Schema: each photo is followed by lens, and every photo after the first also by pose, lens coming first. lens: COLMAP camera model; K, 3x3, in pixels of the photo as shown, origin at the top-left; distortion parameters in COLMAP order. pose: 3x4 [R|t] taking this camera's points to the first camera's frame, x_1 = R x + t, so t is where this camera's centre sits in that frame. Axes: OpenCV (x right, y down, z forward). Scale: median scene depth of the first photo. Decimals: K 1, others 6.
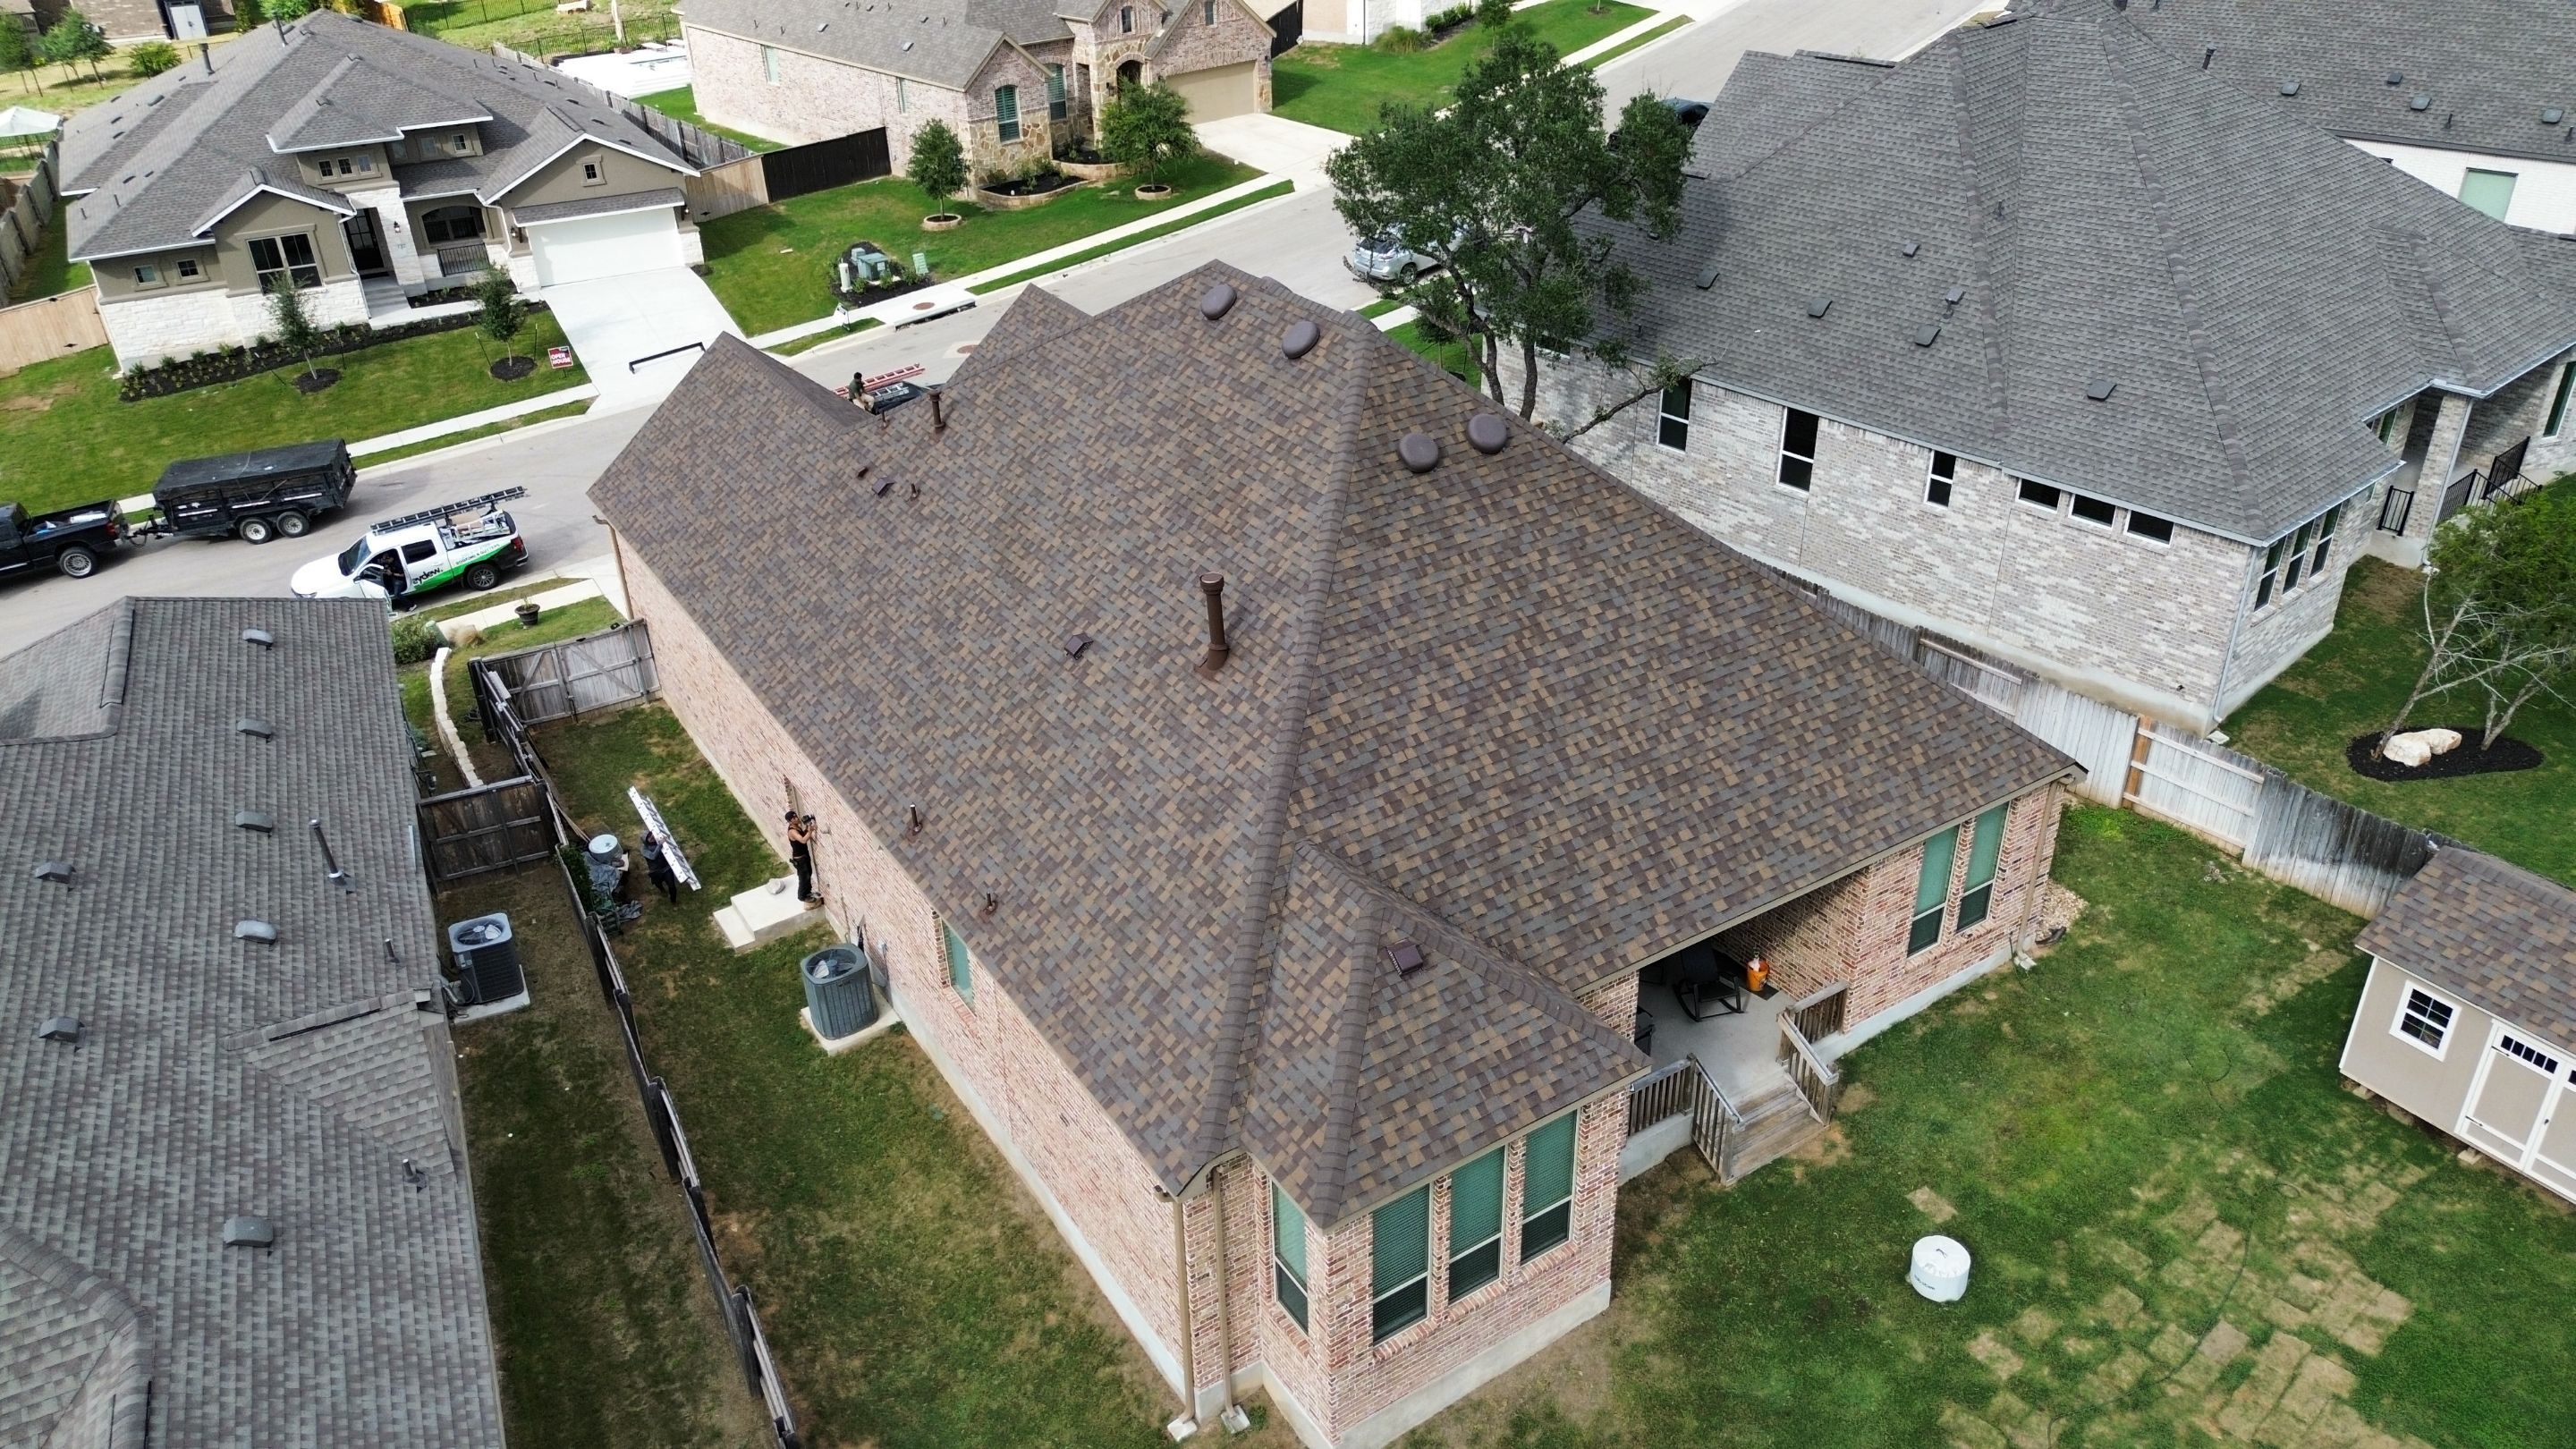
lens RADIAL K [[1825.4, 0, 1294.8], [0, 1825.4, 720.7], [0, 0, 1]] dist [0.062725, -0.053995]
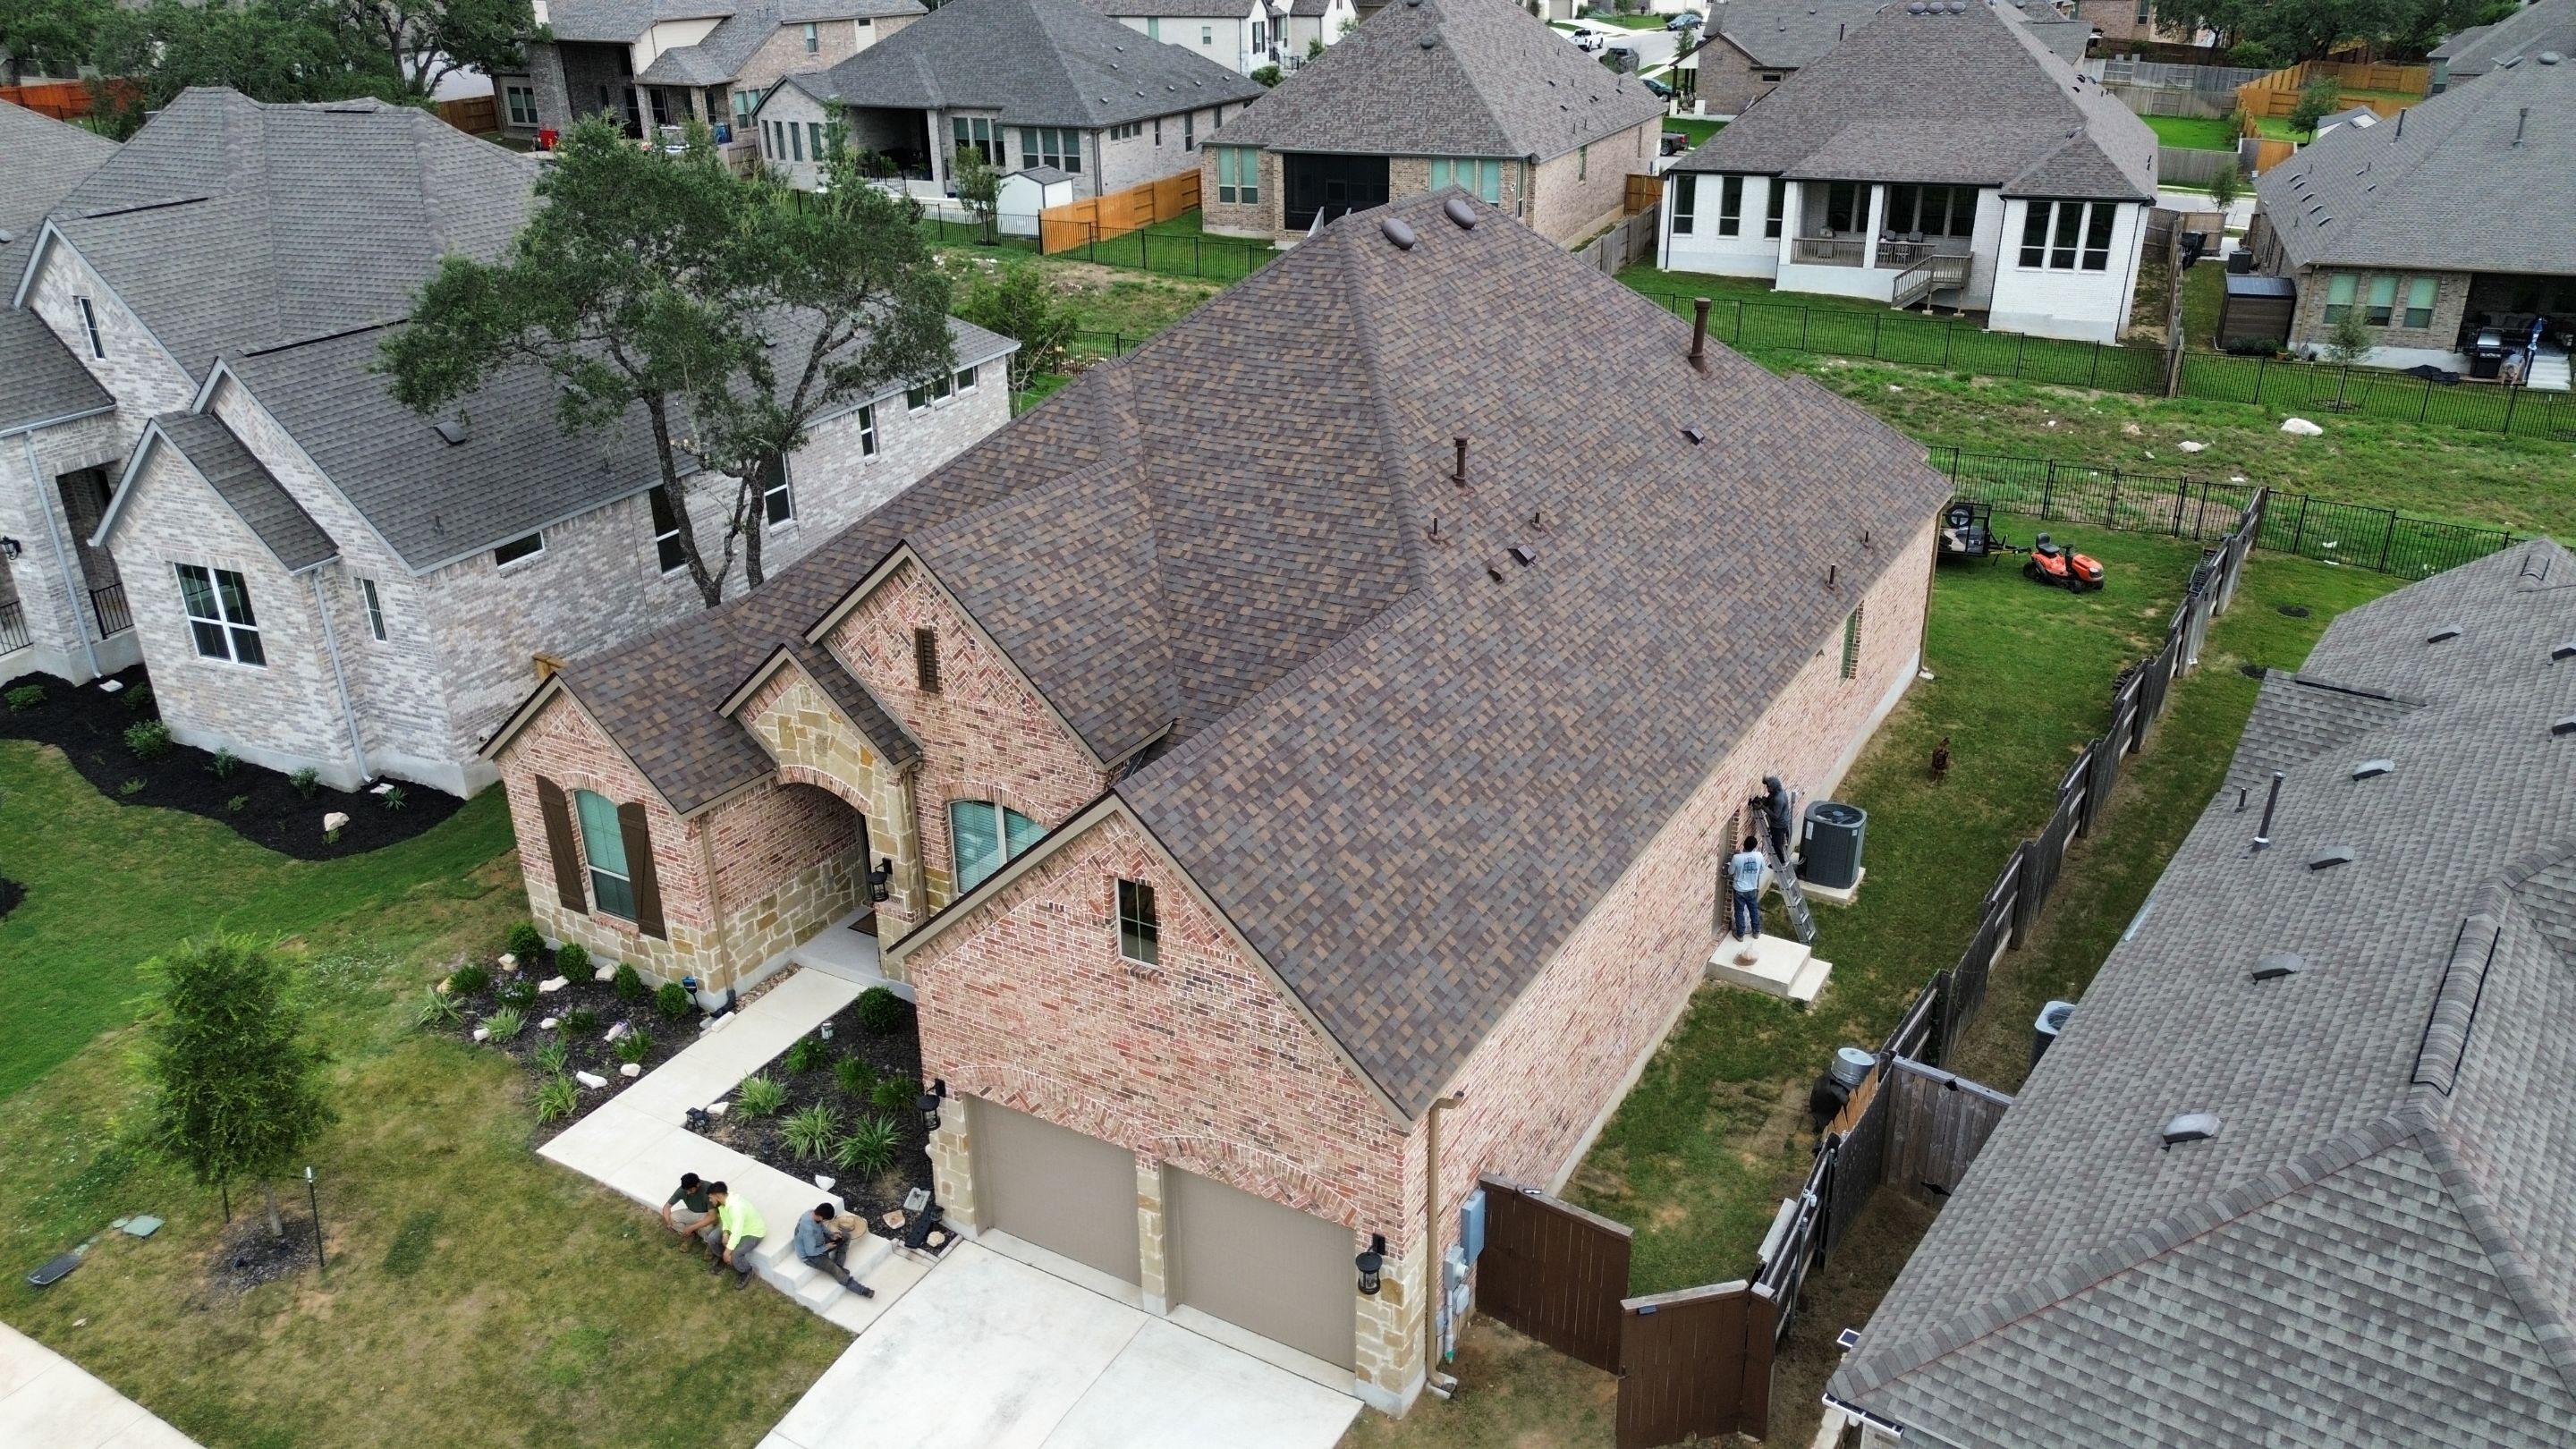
lens RADIAL K [[1825.4, 0, 1298.0], [0, 1825.4, 717.0], [0, 0, 1]] dist [0.062725, -0.053995]
pose [[-0.457518, -0.324490, 0.827879, -0.992836], [0.457786, 0.712217, 0.532146, -0.628384], [-0.762306, 0.622457, -0.177305, 1.427172]]
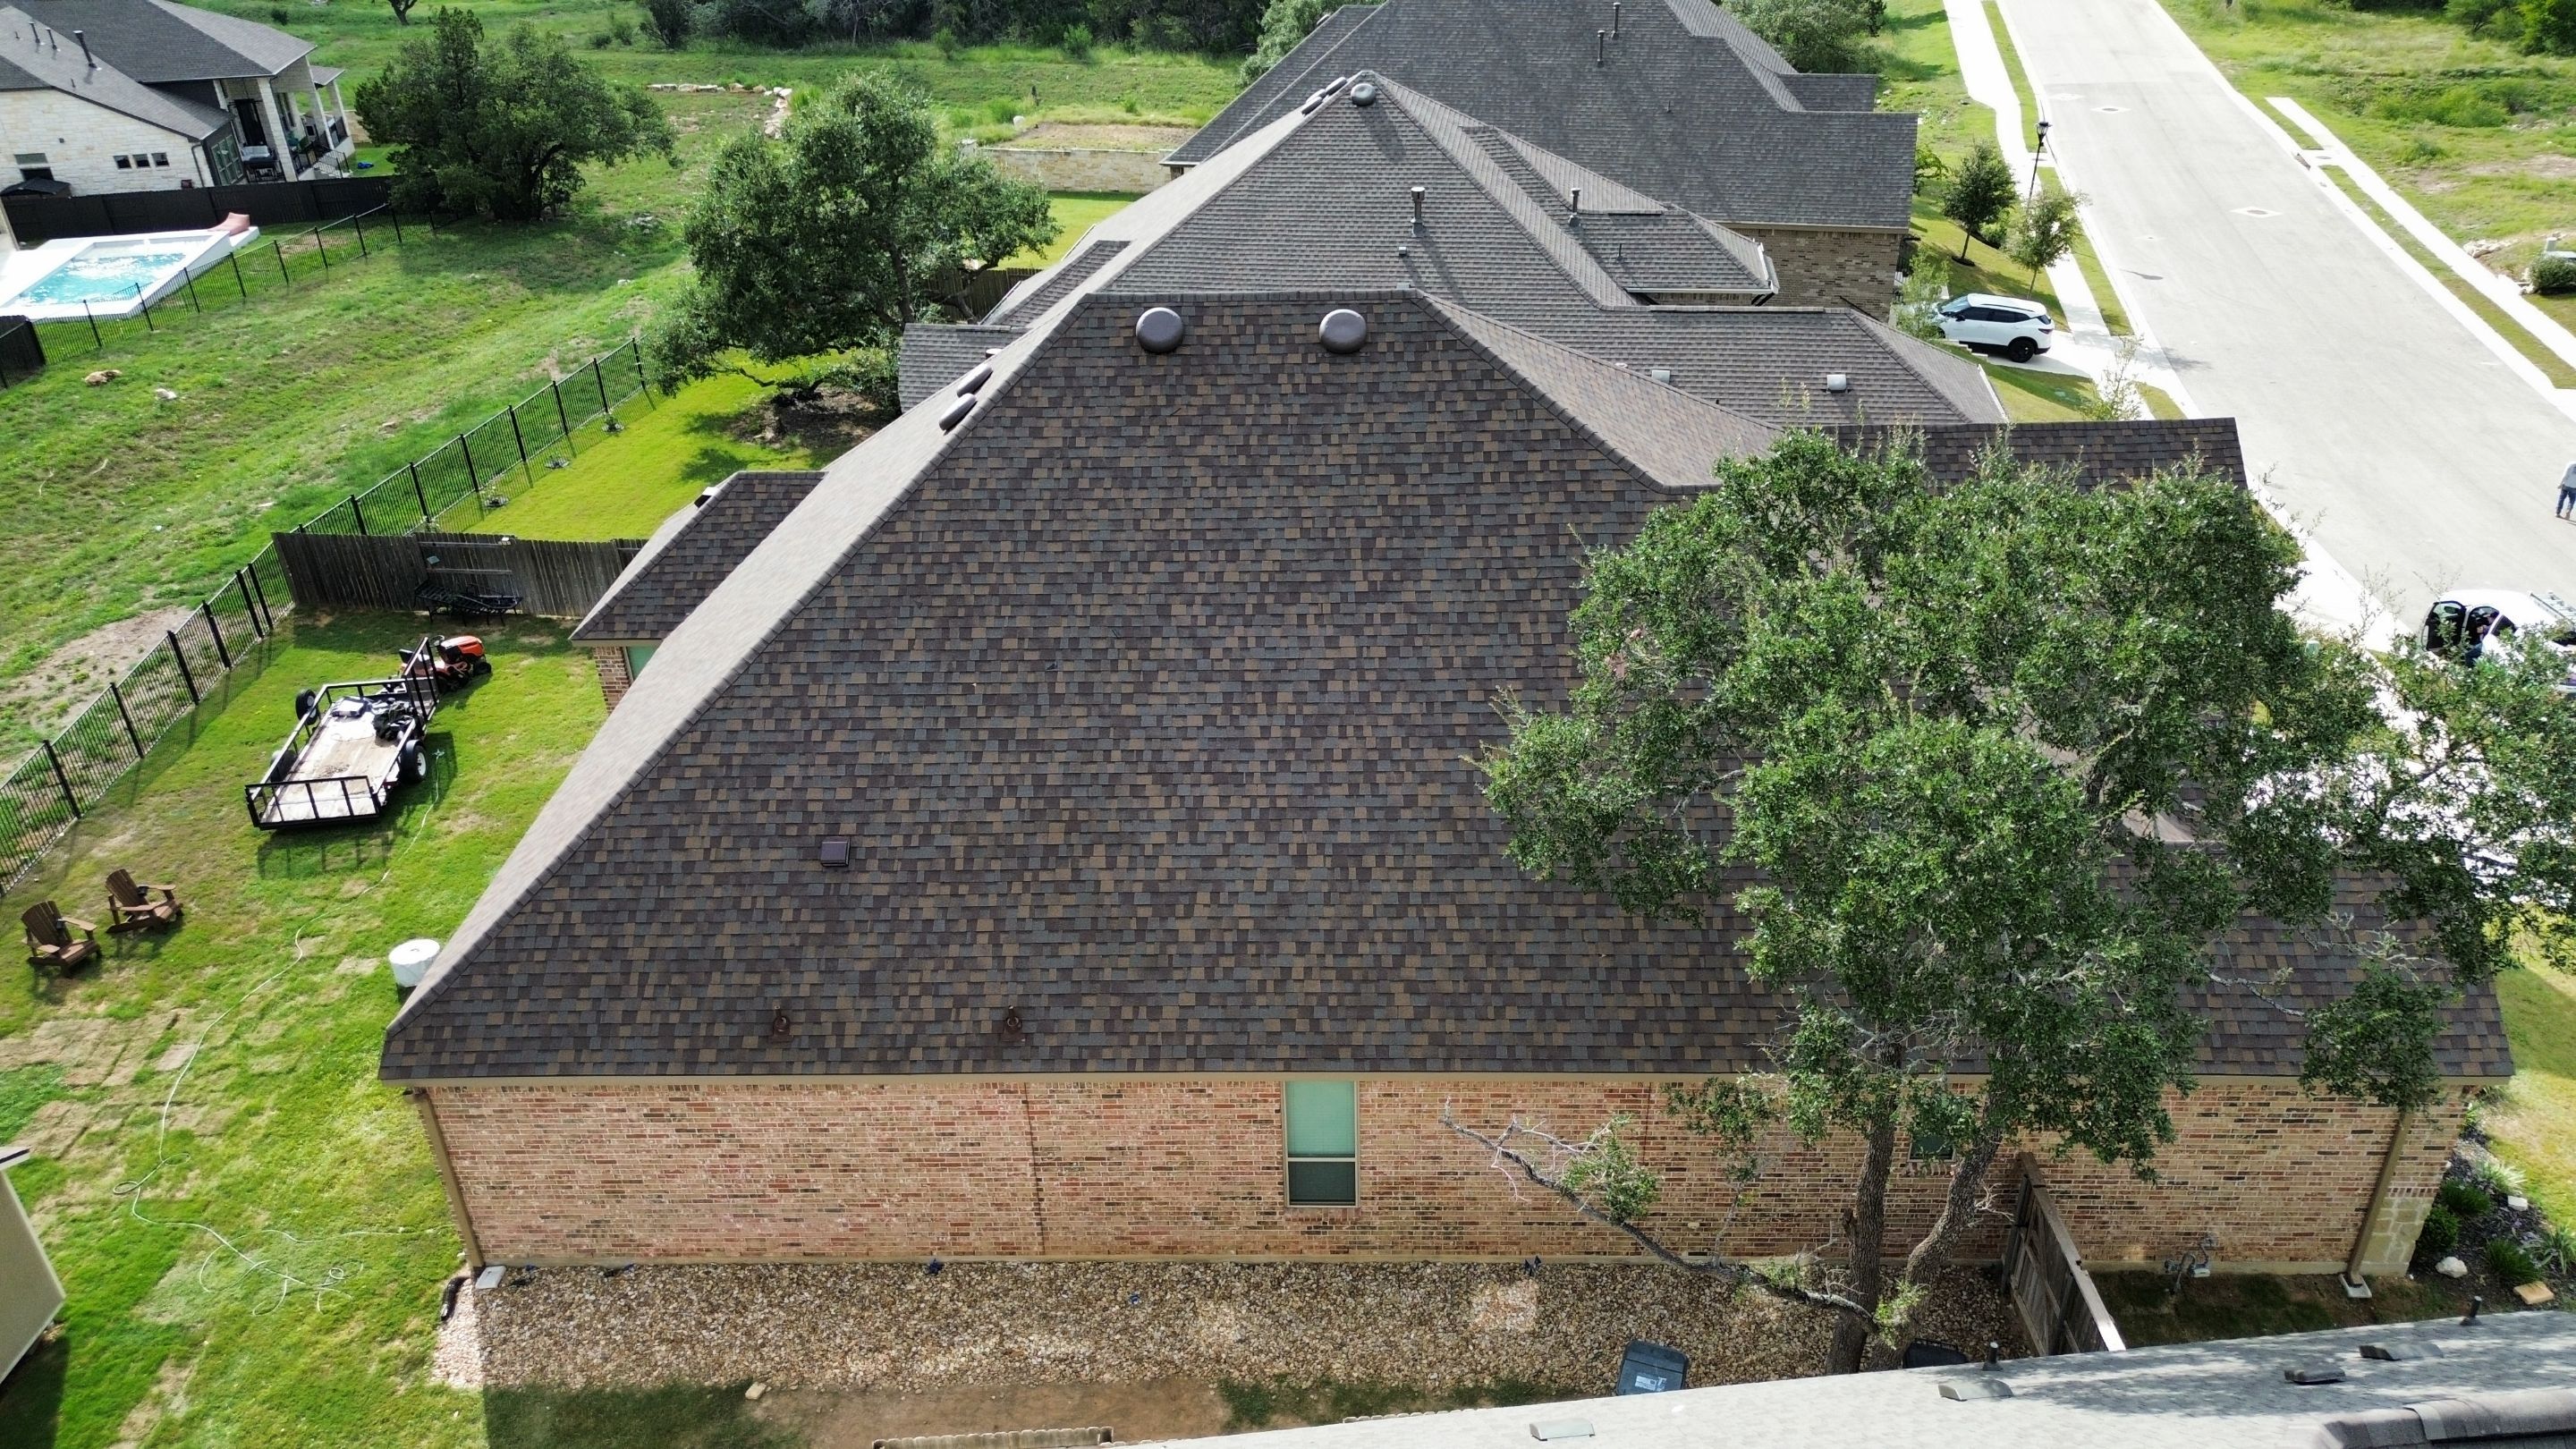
lens RADIAL K [[1825.4, 0, 1300.9], [0, 1825.4, 716.7], [0, 0, 1]] dist [0.062725, -0.053995]
pose [[-0.562354, 0.439880, -0.700189, 0.668005], [-0.373821, 0.620059, 0.689772, -0.707531], [0.737575, 0.649641, -0.184256, 1.292089]]
